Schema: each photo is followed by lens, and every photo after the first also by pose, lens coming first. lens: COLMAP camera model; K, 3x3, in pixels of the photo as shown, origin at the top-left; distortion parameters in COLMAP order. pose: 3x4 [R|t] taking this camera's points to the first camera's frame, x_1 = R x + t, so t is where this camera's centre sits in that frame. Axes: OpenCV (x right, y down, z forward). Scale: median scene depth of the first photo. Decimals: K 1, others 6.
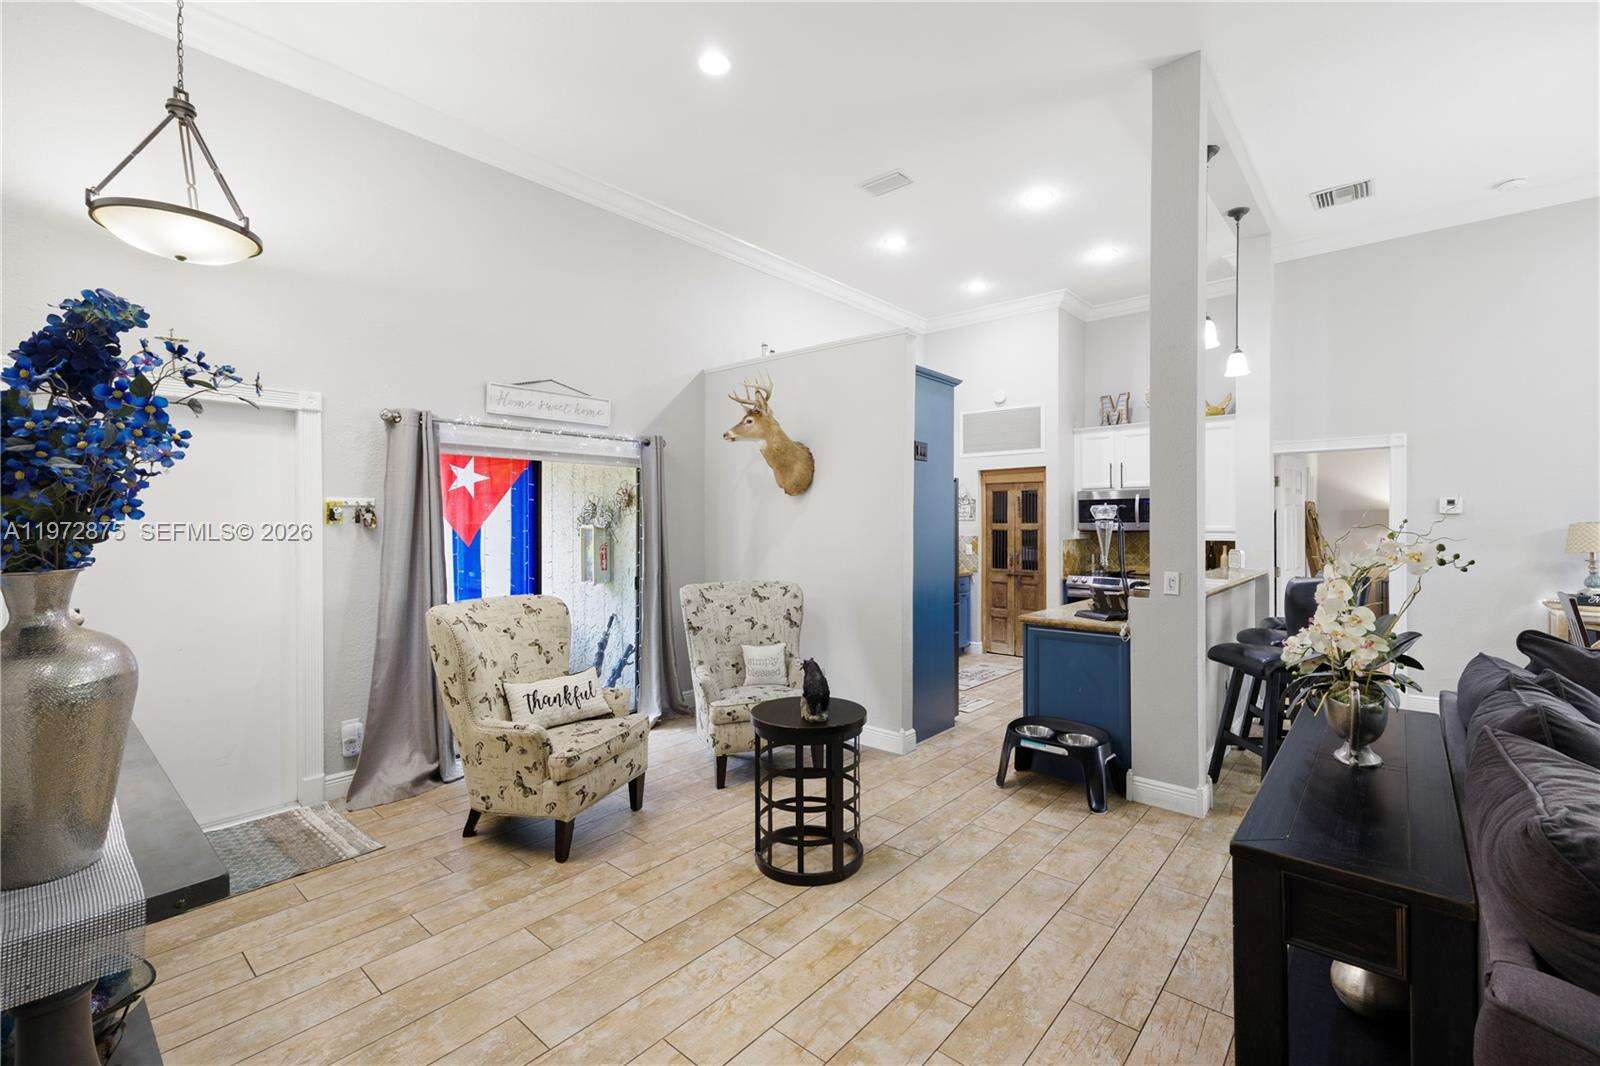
lens RADIAL K [[684.4, 0, 814.5], [0, 684.4, 521.0], [0, 0, 1]] dist [0.011719, -0.000219]
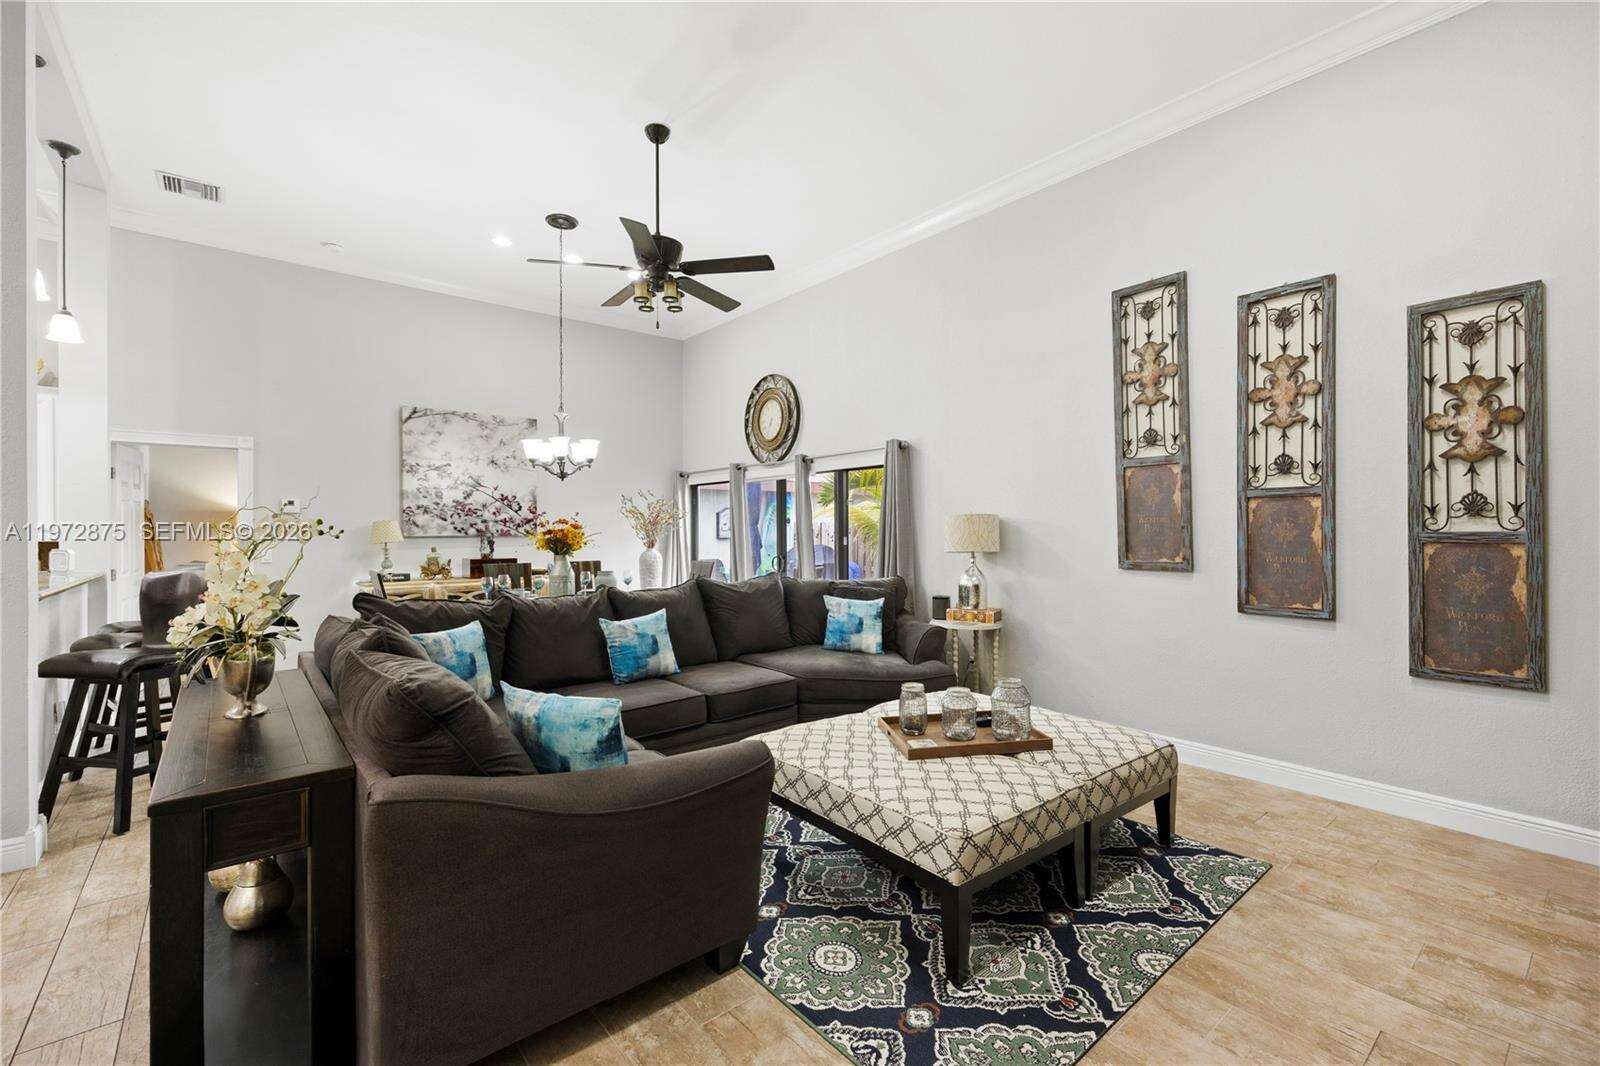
lens RADIAL K [[687.2, 0, 805.8], [0, 687.2, 530.3], [0, 0, 1]] dist [0.009695, -0.000775]
pose [[0.167534, -0.000386, 0.985866, -0.098447], [-0.000754, 1.000000, 0.000520, 0.024850], [-0.985866, -0.000831, 0.167534, -0.051004]]
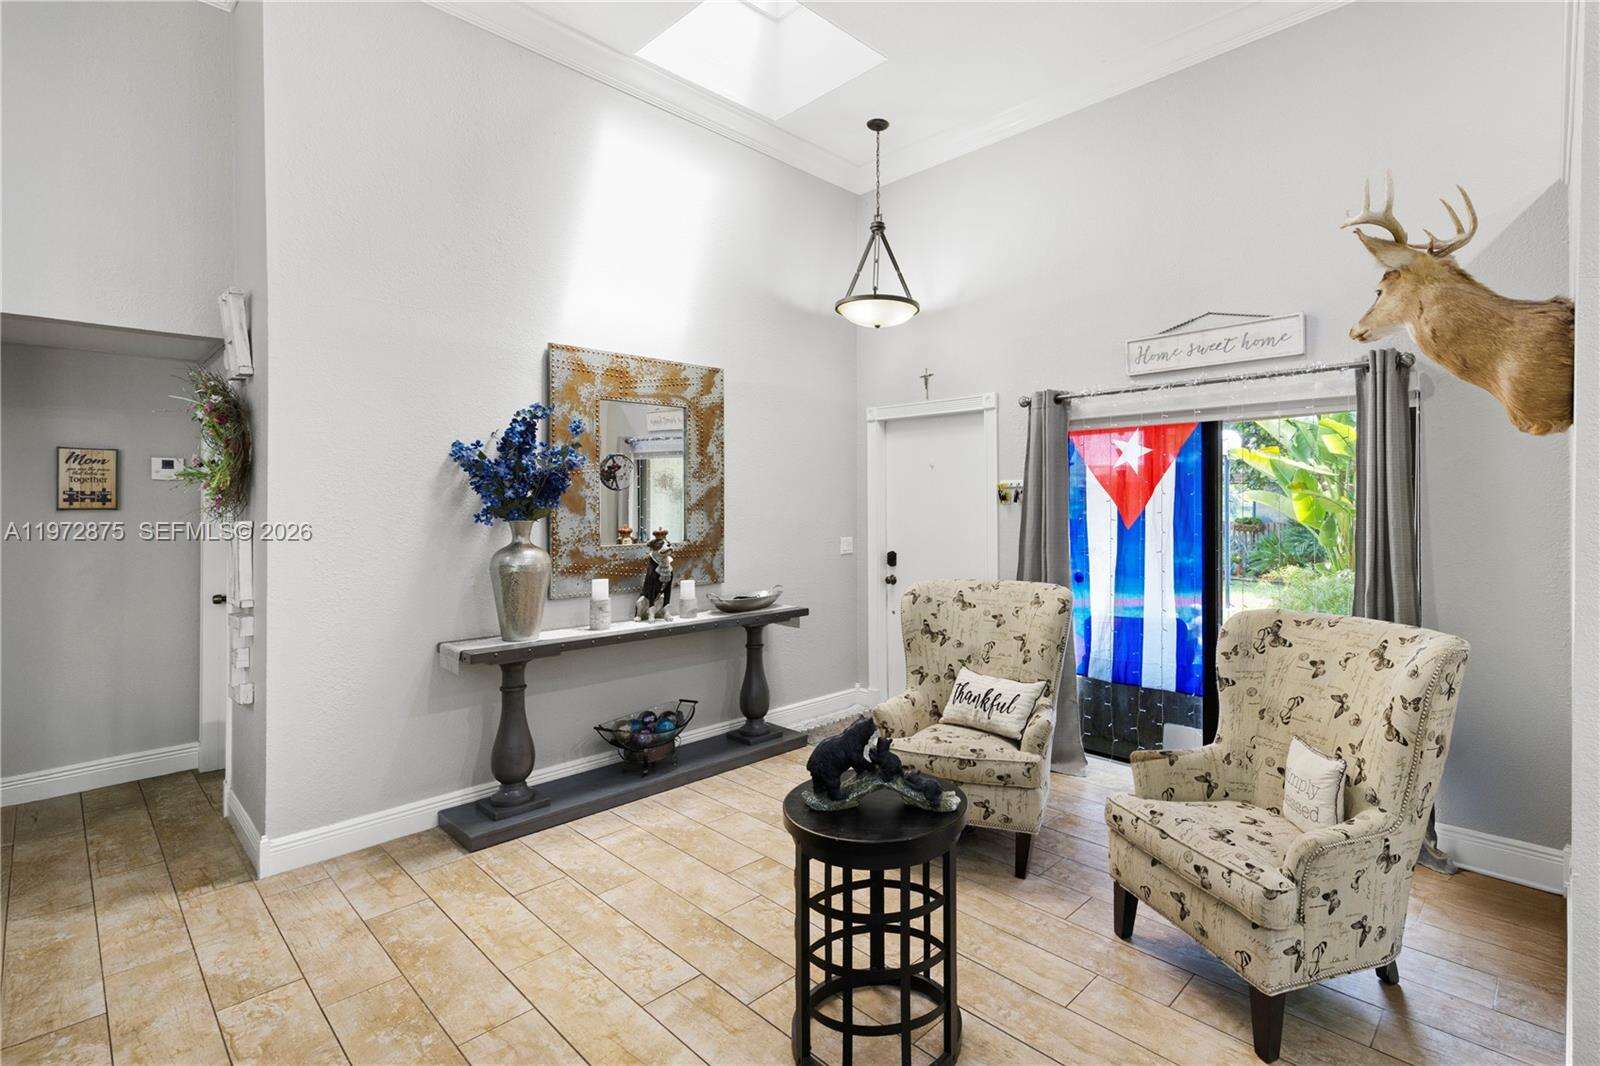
lens RADIAL K [[744.3, 0, 899.9], [0, 744.3, 502.3], [0, 0, 1]] dist [0.009181, -0.000034]
pose [[-0.018410, 0.000582, -0.999830, 0.543724], [0.002261, 0.999997, 0.000541, 0.001671], [0.999828, -0.002251, -0.018411, 0.832570]]
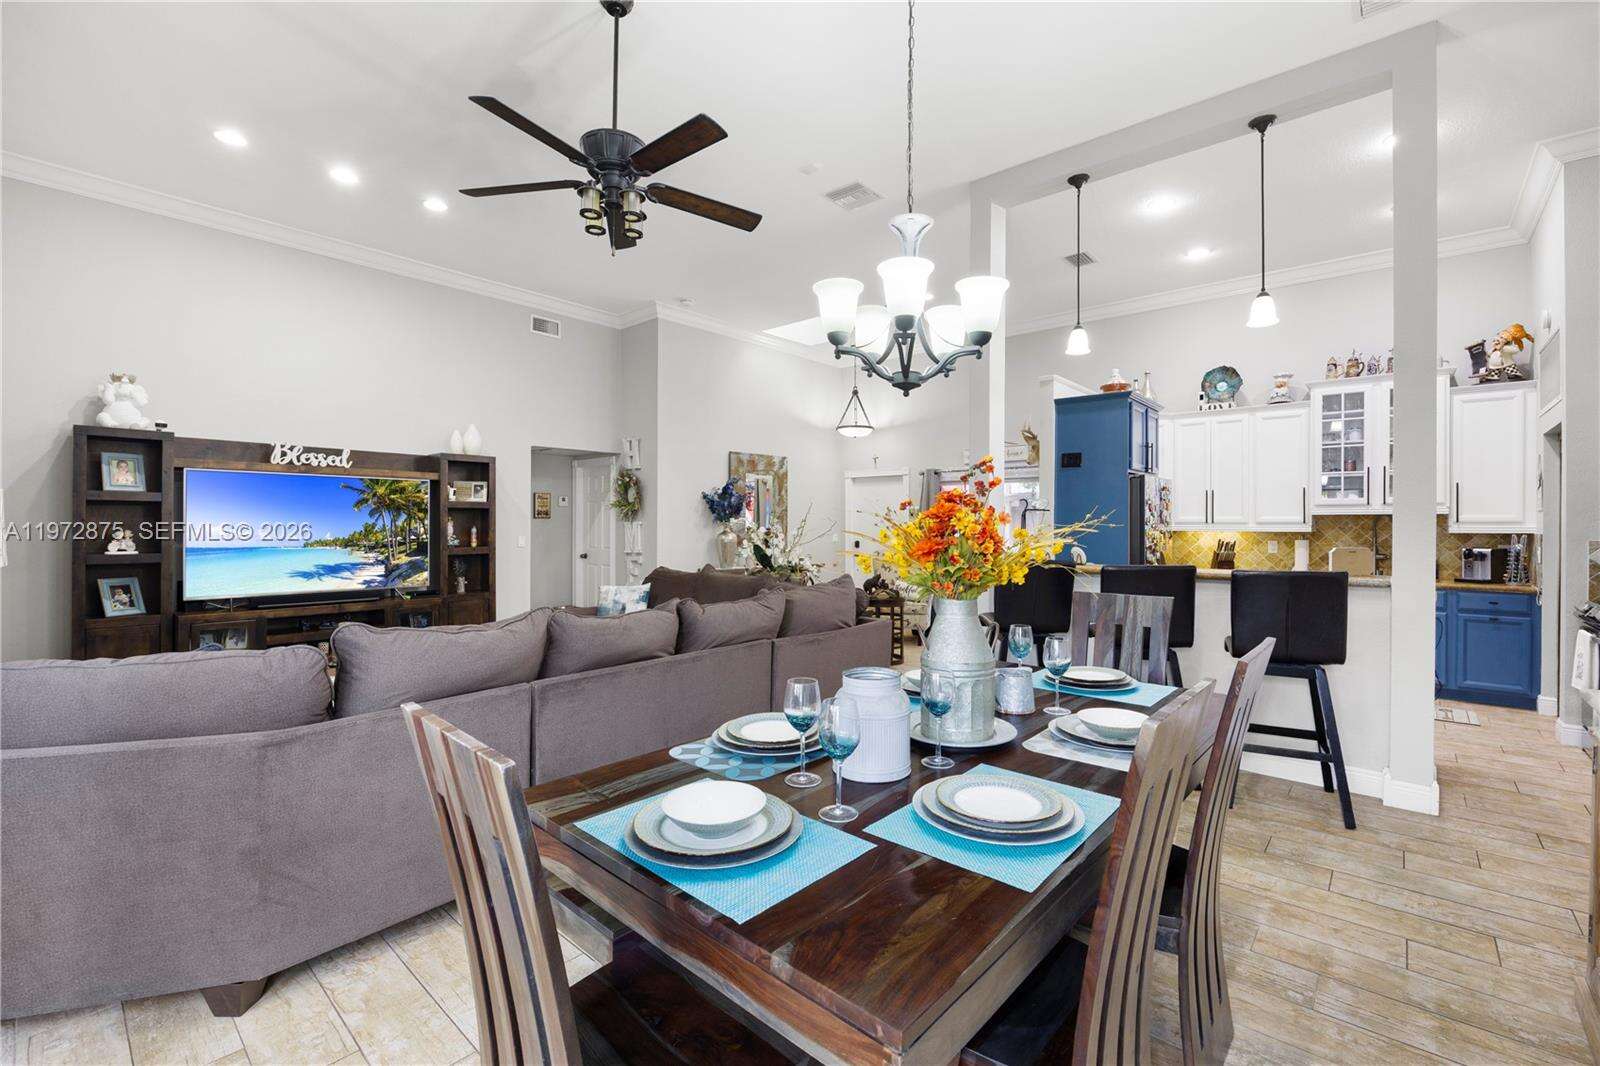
lens RADIAL K [[683.5, 0, 810.4], [0, 683.5, 528.3], [0, 0, 1]] dist [-0.012518, 0.000632]
pose [[-0.010818, 0.006762, -0.999919, 1.831054], [-0.001744, 0.999975, 0.006781, 0.027202], [0.999940, 0.001818, -0.010806, 0.635045]]
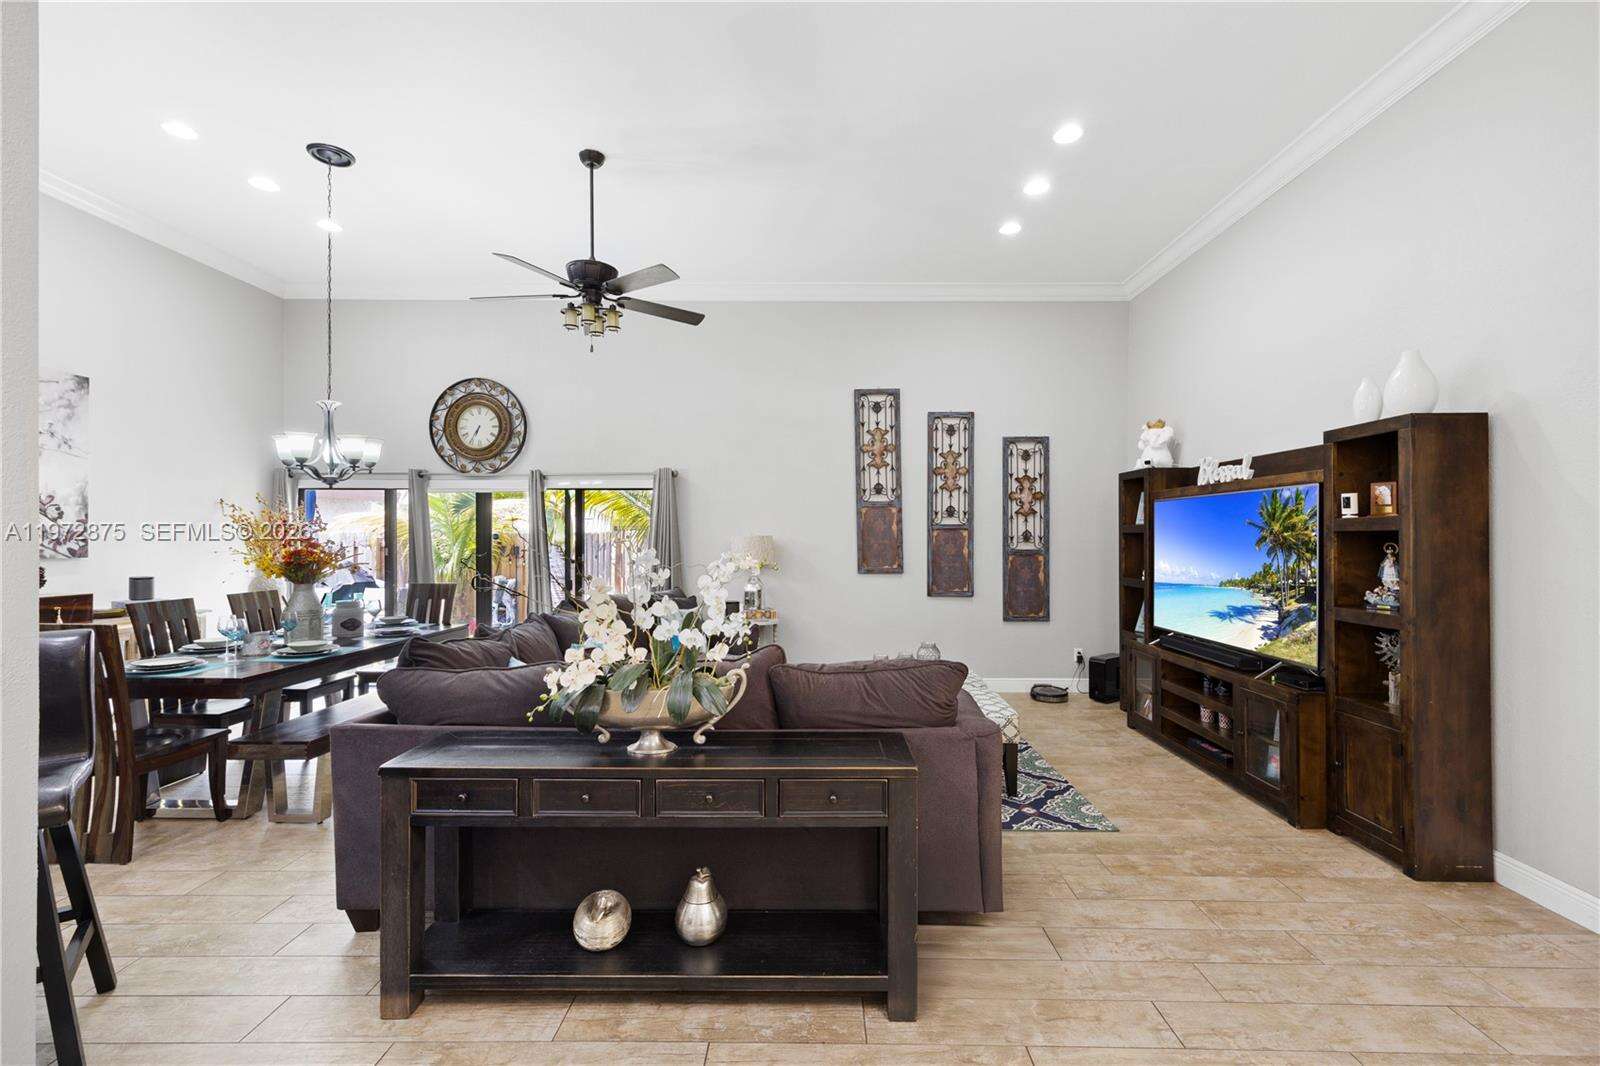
lens RADIAL K [[689.8, 0, 808.8], [0, 689.8, 535.6], [0, 0, 1]] dist [0.010083, 0.000120]
pose [[-0.642121, 0.001231, 0.766602, -0.131618], [-0.003677, 0.999982, -0.004686, 0.002216], [-0.766594, -0.005828, -0.642105, 0.841593]]
